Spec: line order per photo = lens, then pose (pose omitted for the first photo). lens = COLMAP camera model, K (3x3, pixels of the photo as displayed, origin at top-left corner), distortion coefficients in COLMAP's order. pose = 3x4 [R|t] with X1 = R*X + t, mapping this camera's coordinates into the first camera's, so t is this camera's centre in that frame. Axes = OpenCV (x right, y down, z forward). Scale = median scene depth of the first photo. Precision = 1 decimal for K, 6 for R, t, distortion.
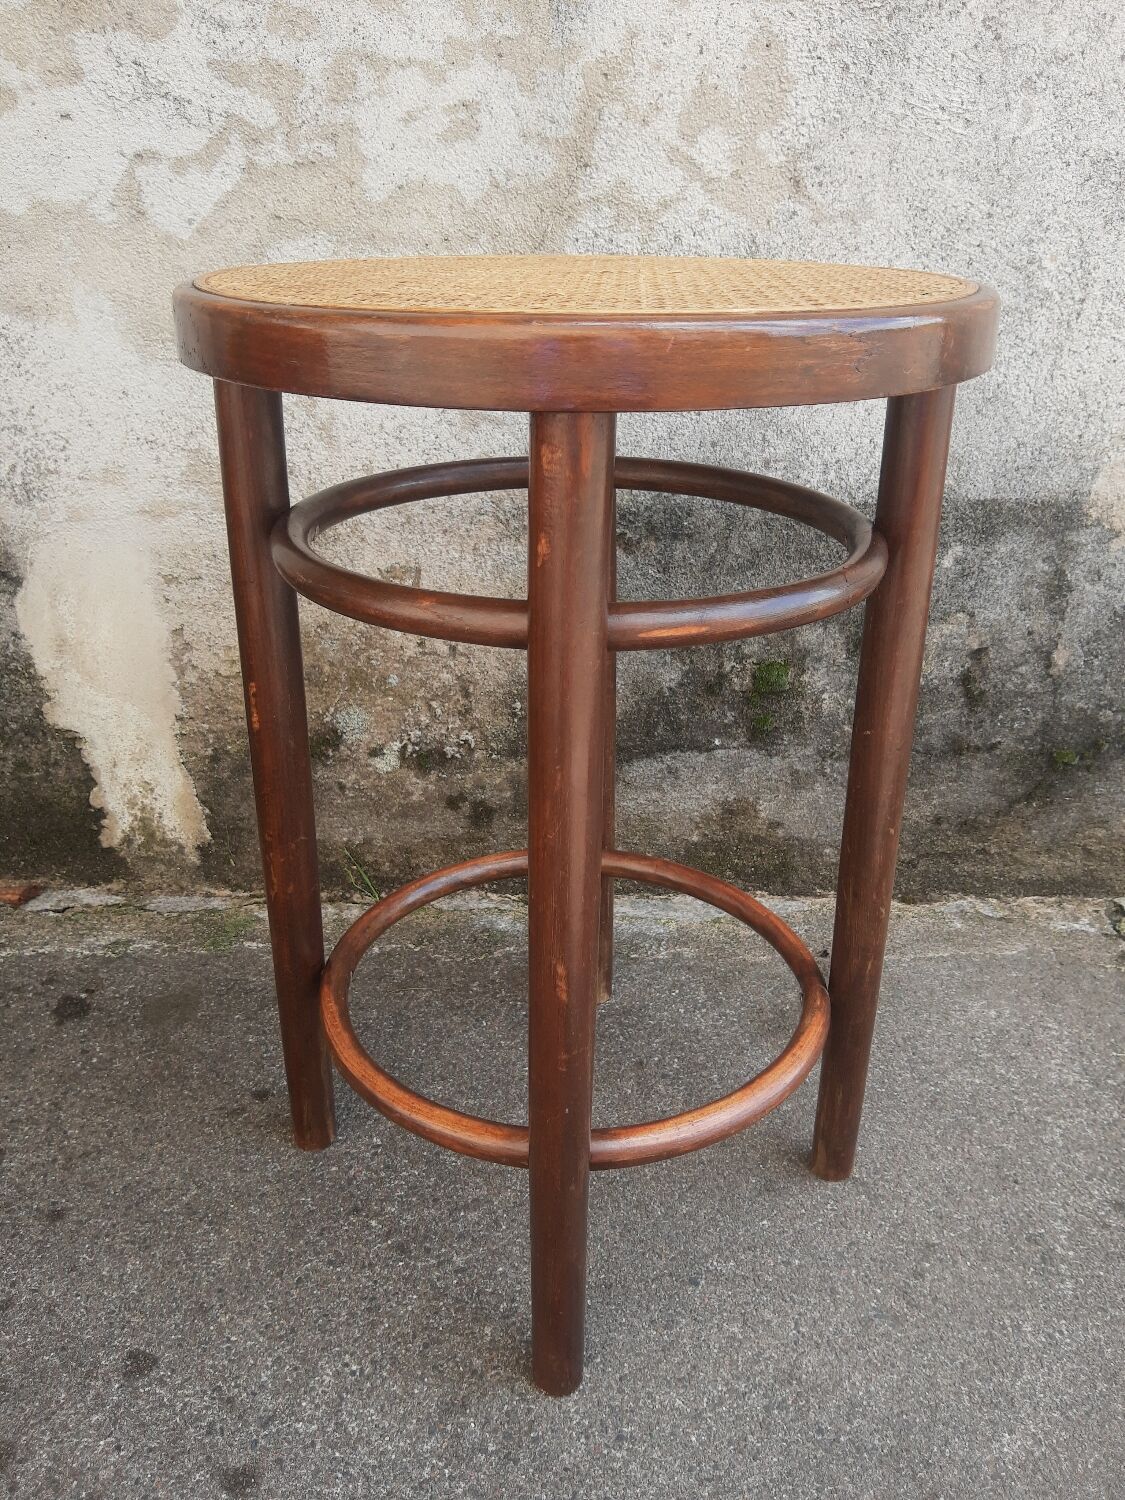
lens RADIAL K [[1225.7, 0, 572.9], [0, 1225.7, 753.4], [0, 0, 1]] dist [-0.021001, 0.017142]
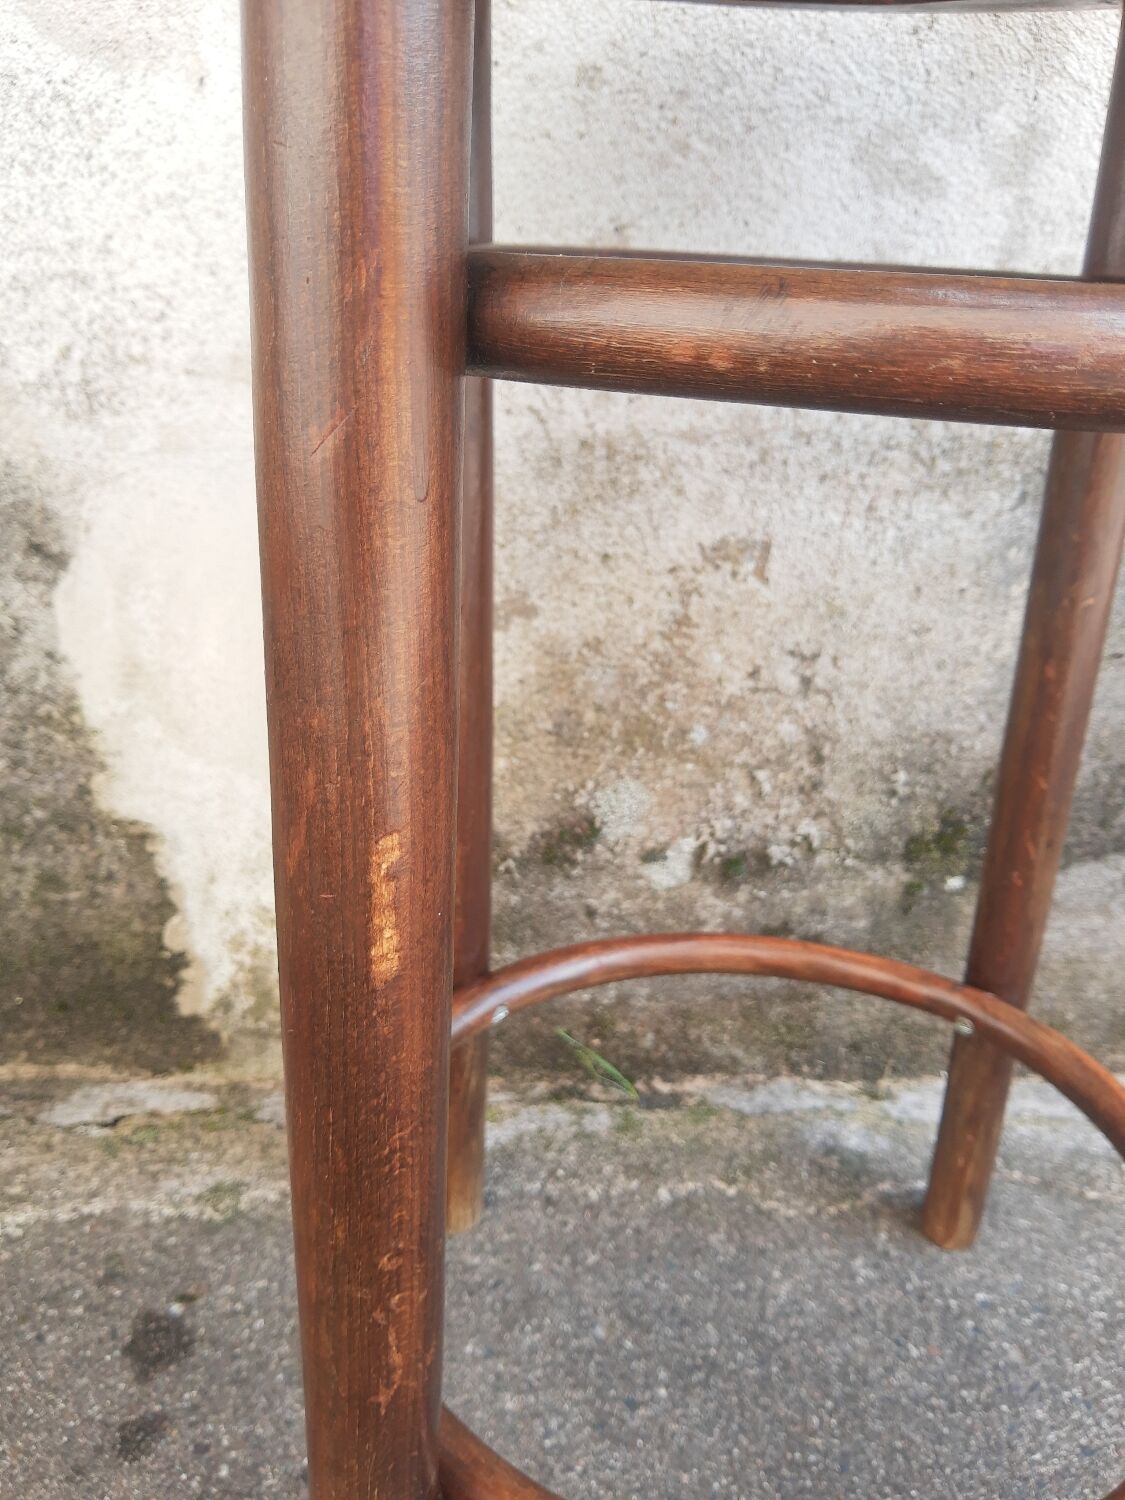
lens RADIAL K [[1225.7, 0, 550.8], [0, 1225.7, 757.6], [0, 0, 1]] dist [-0.021001, 0.017142]
pose [[0.998819, -0.000759, 0.048571, -0.282435], [0.002715, 0.999187, -0.040213, -0.029312], [-0.048501, 0.040298, 0.998010, 0.472605]]
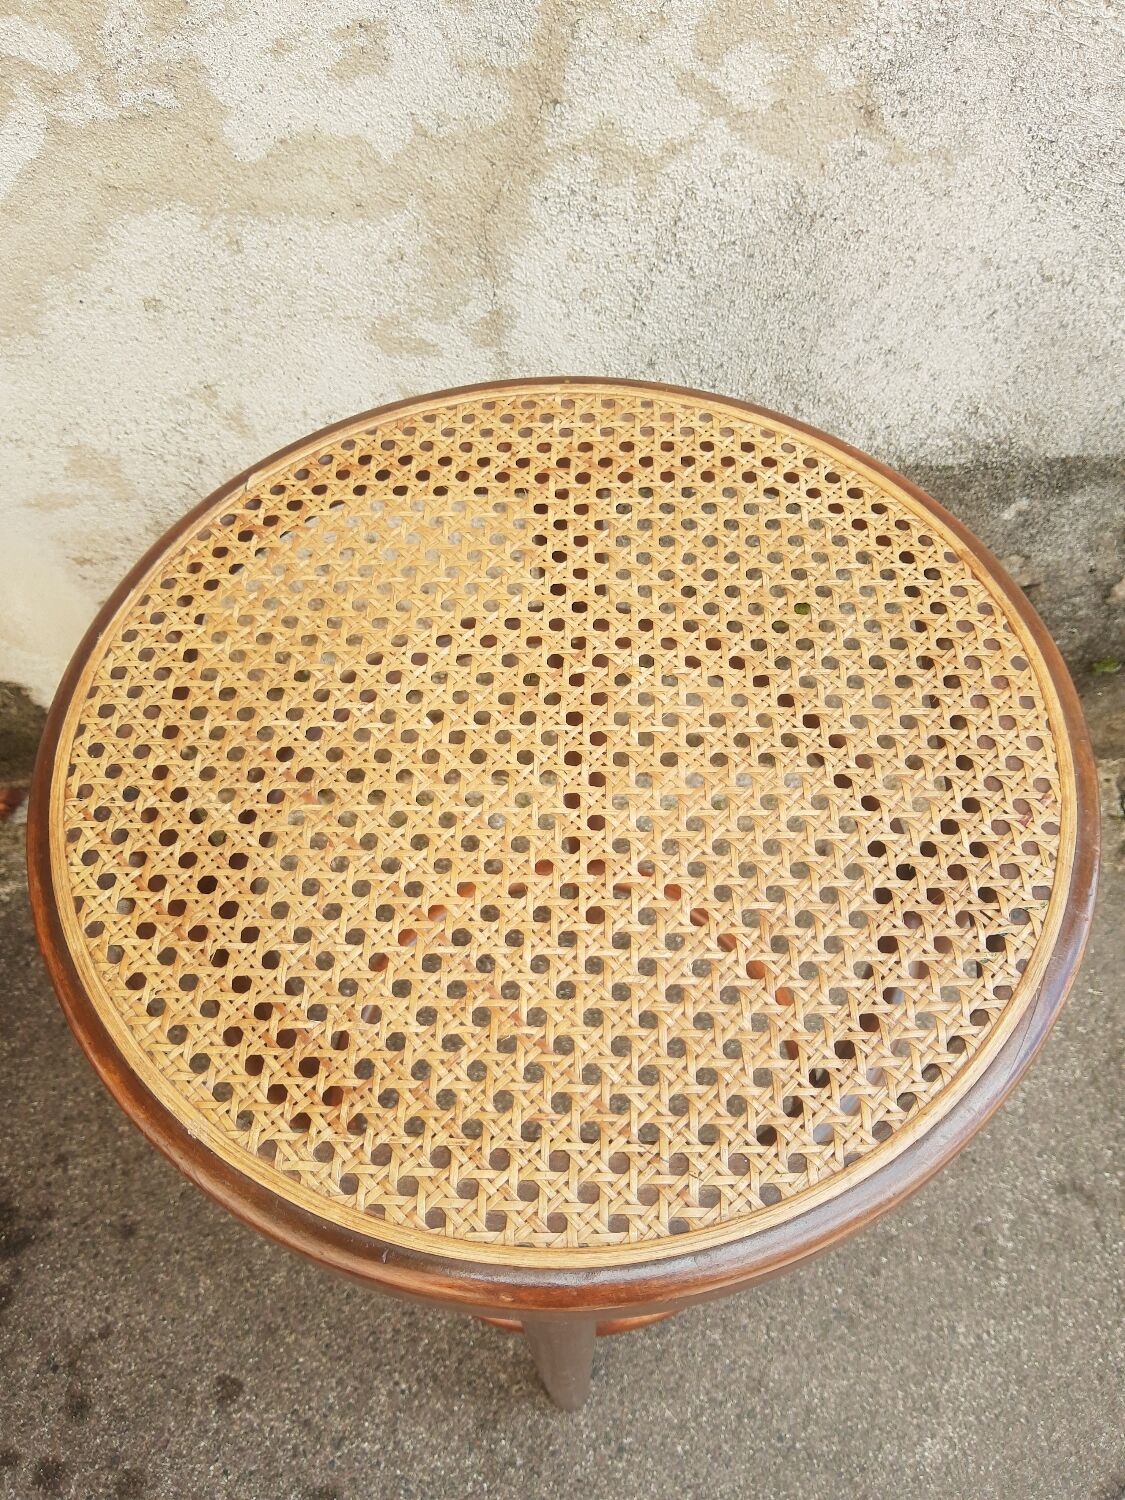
lens RADIAL K [[1225.7, 0, 573.5], [0, 1225.7, 762.1], [0, 0, 1]] dist [-0.021001, 0.017142]
pose [[0.999523, -0.028524, -0.011812, 0.018189], [0.030382, 0.840807, 0.540482, -0.518928], [-0.005485, -0.540584, 0.841272, 0.234541]]
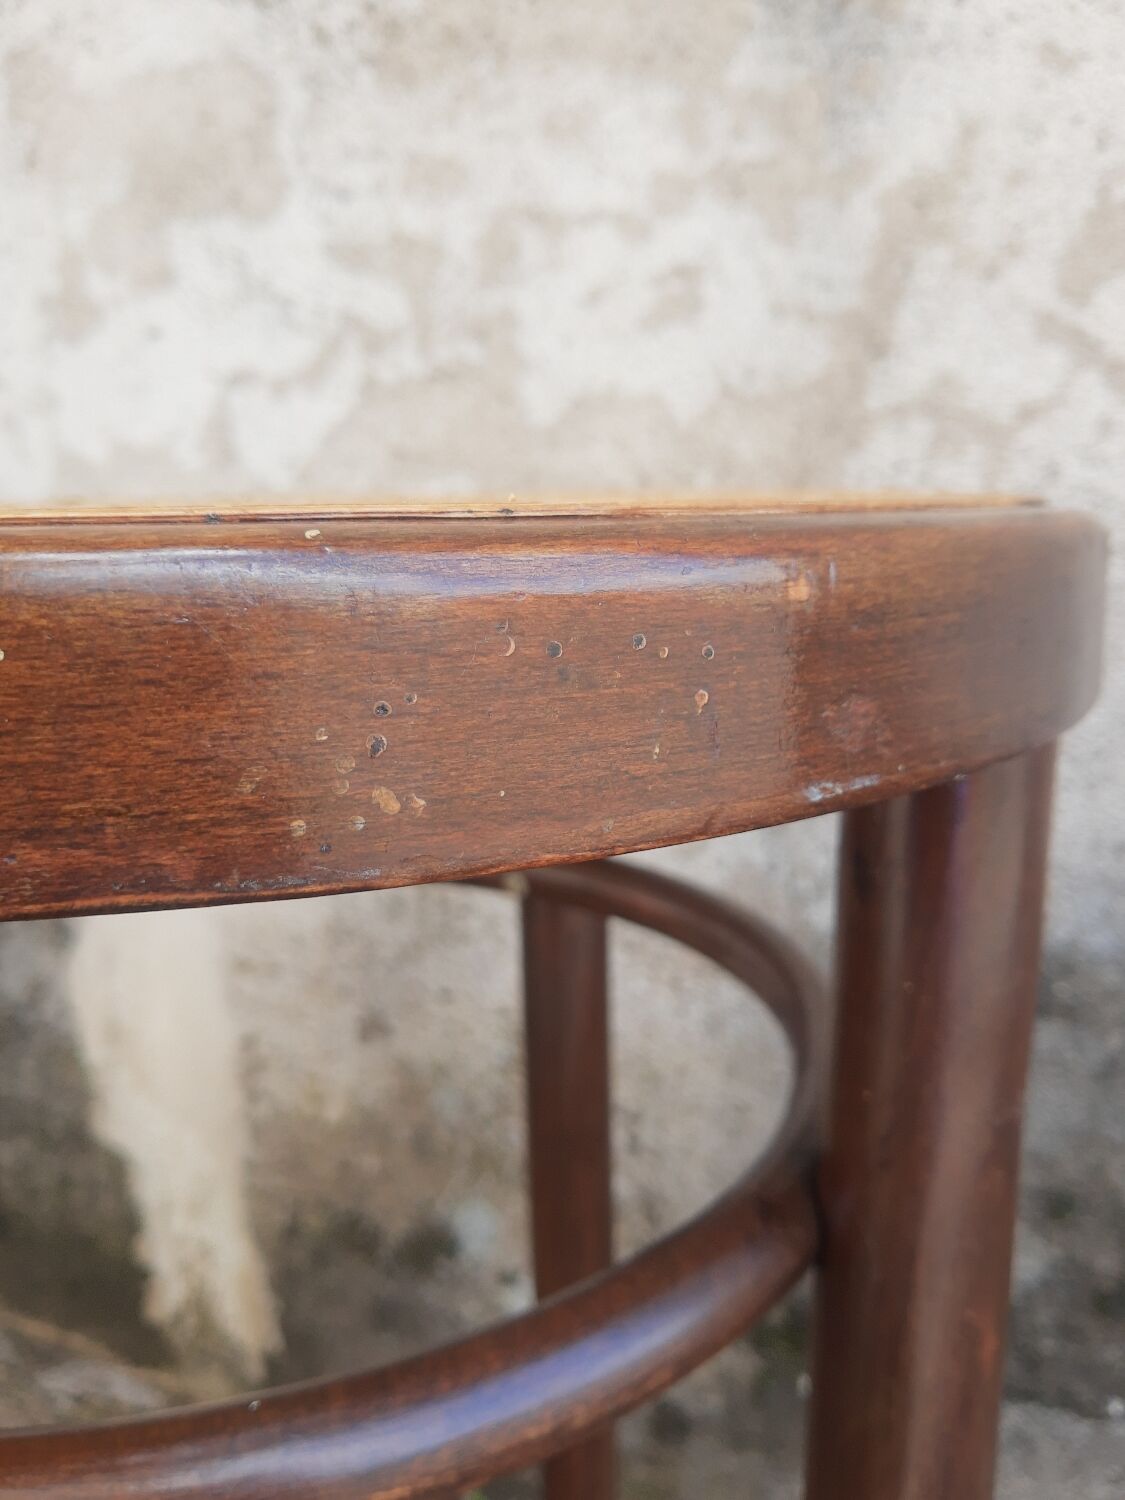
lens RADIAL K [[1295.2, 0, 552.1], [0, 1295.2, 735.1], [0, 0, 1]] dist [-0.072383, 0.039653]
pose [[0.912945, 0.058231, -0.403907, 0.116848], [-0.150197, 0.968236, -0.199898, -0.163314], [0.379437, 0.243161, 0.892692, 0.440075]]
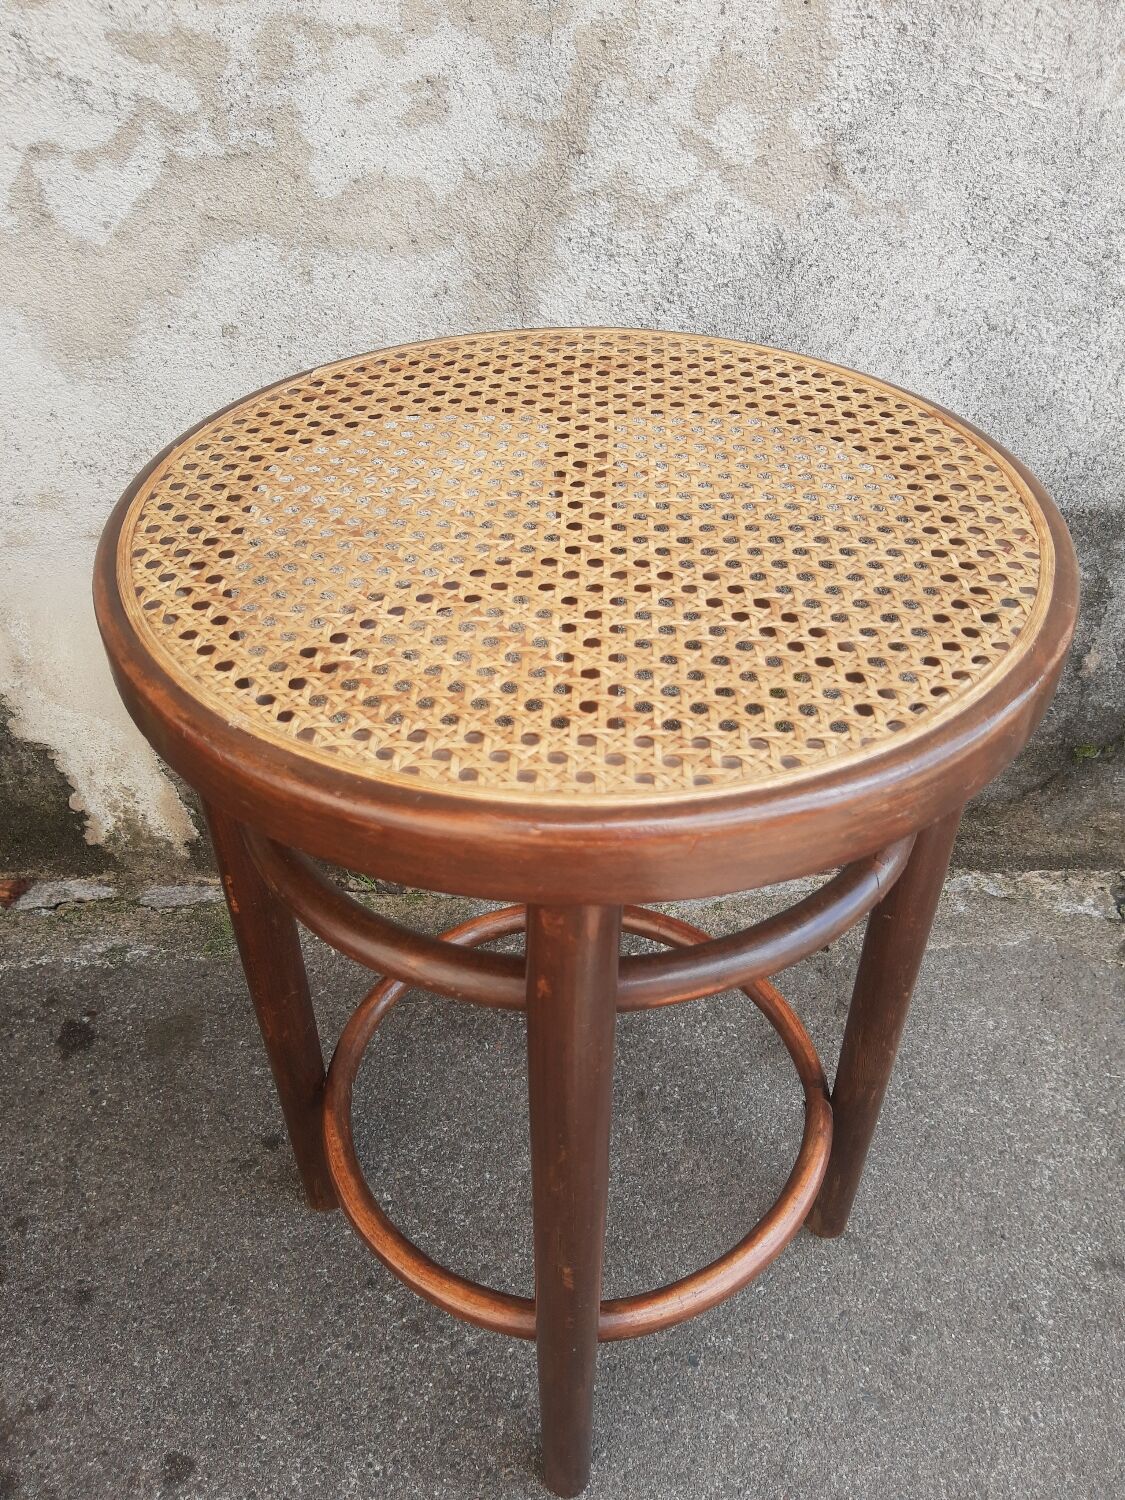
lens RADIAL K [[1225.7, 0, 573.4], [0, 1225.7, 753.4], [0, 0, 1]] dist [-0.021001, 0.017142]
pose [[0.999908, -0.013117, 0.003355, -0.001363], [0.011791, 0.965399, 0.260512, -0.293281], [-0.006656, -0.260448, 0.965465, 0.094533]]
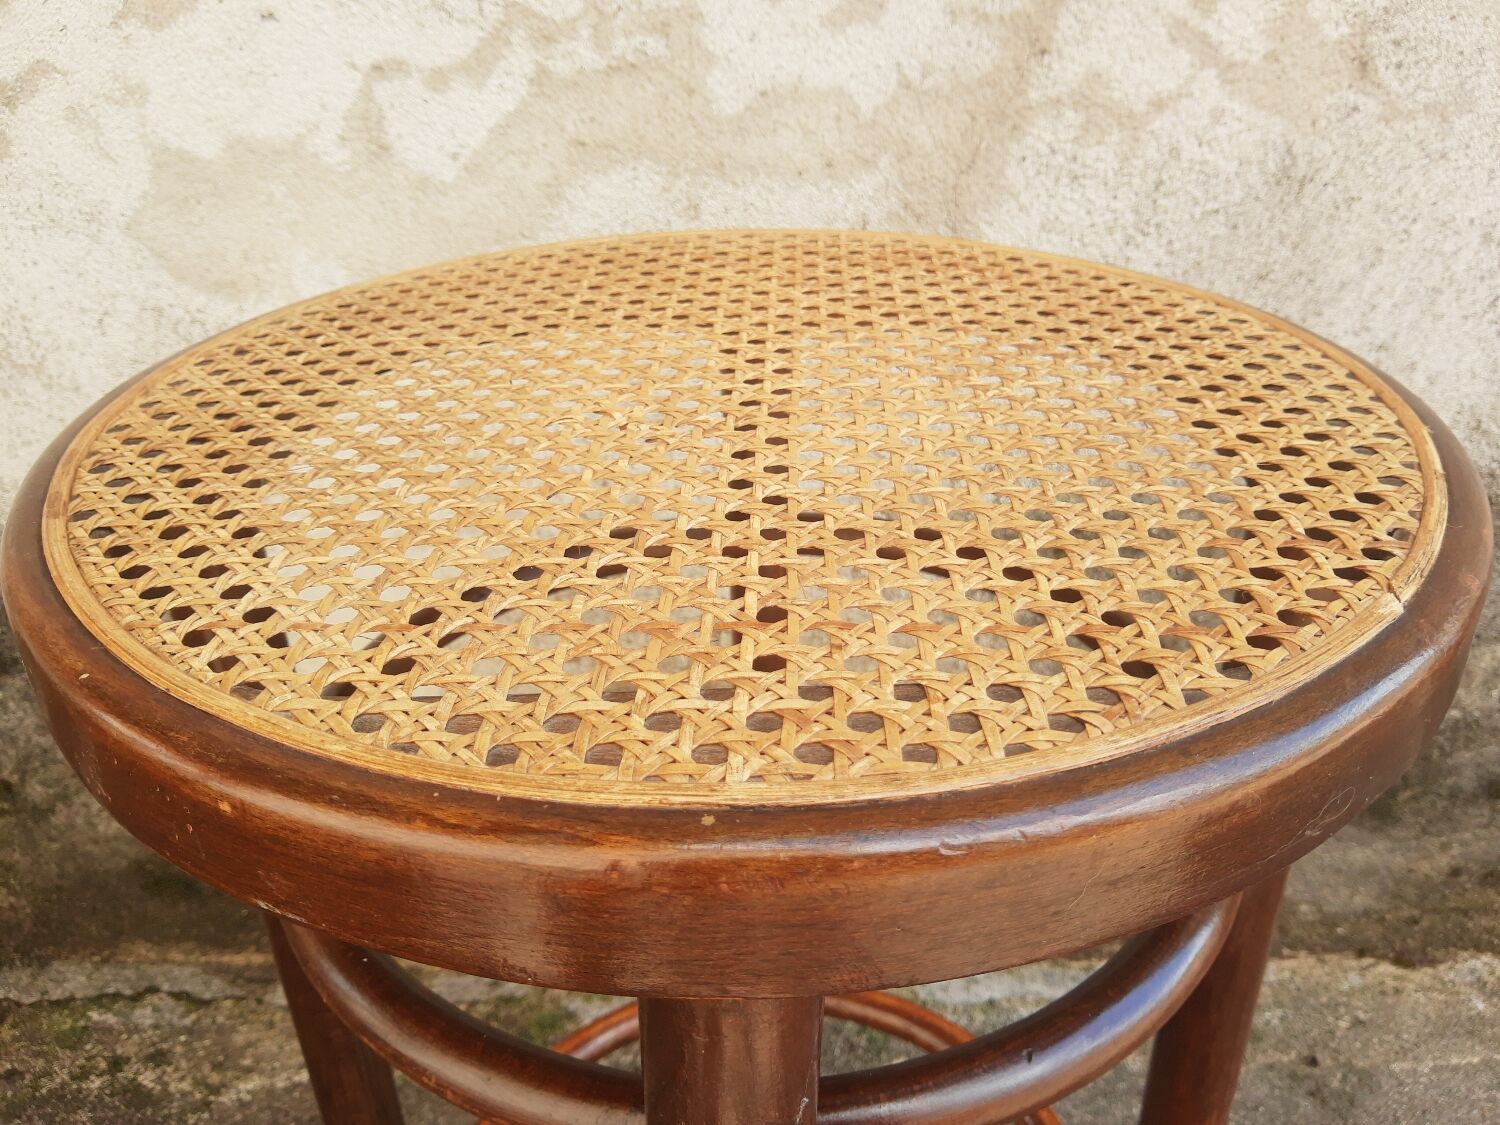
lens RADIAL K [[1225.7, 0, 741.1], [0, 1225.7, 550.9], [0, 0, 1]] dist [-0.021001, 0.017142]
pose [[0.998734, -0.025446, -0.043382, -0.126546], [0.028661, 0.996757, 0.075191, -0.256363], [0.041328, -0.076340, 0.996225, 0.299880]]
